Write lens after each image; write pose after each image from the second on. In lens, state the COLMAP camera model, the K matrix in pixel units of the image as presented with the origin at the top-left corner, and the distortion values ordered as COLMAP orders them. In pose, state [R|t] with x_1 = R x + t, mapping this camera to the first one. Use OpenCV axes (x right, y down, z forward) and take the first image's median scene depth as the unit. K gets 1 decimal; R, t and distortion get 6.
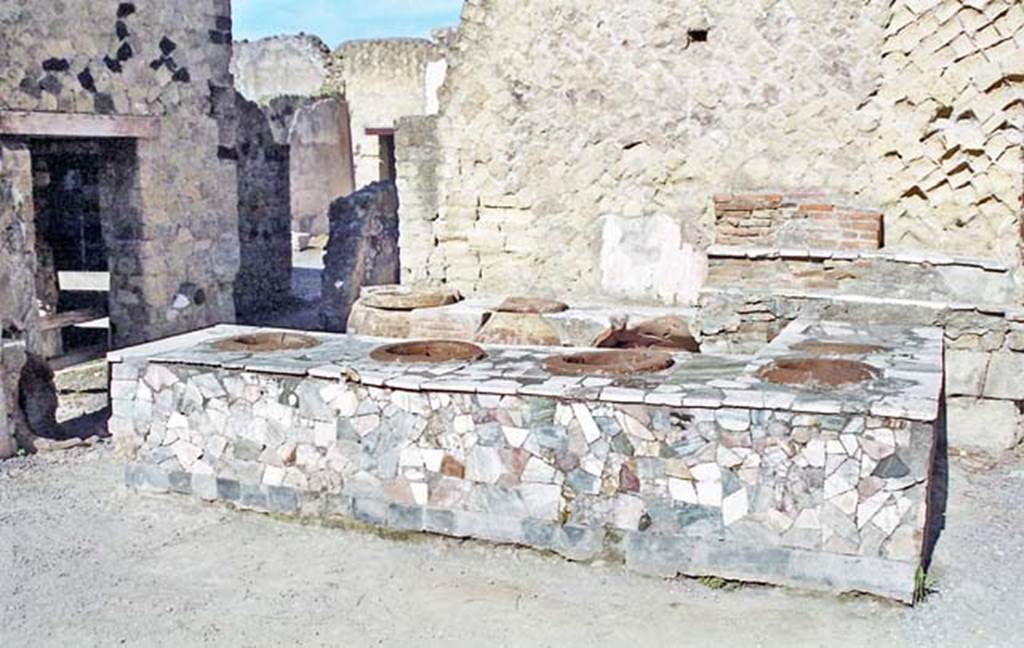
lens RADIAL K [[1165.5, 0, 512.0], [0, 1165.5, 324.0], [0, 0, 1]] dist [-0.108472, 0.030048]
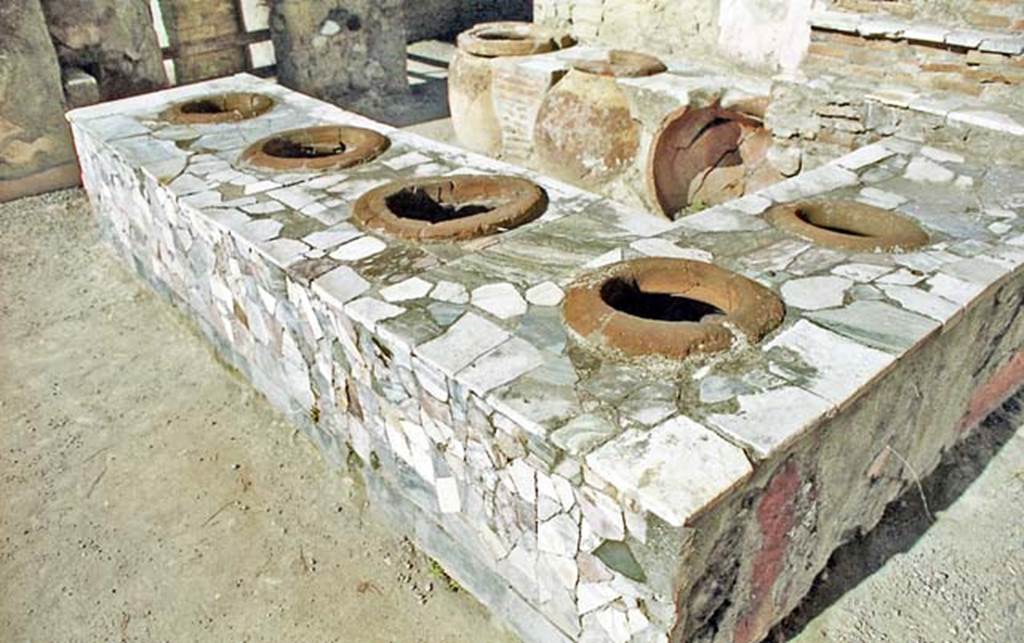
lens RADIAL K [[836.7, 0, 512.0], [0, 836.7, 321.5], [0, 0, 1]] dist [-0.139797, 0.123021]
pose [[0.882011, 0.218693, -0.417408, 0.275669], [-0.049094, 0.923613, 0.380170, -0.077502], [0.468664, -0.314822, 0.825373, 0.457541]]
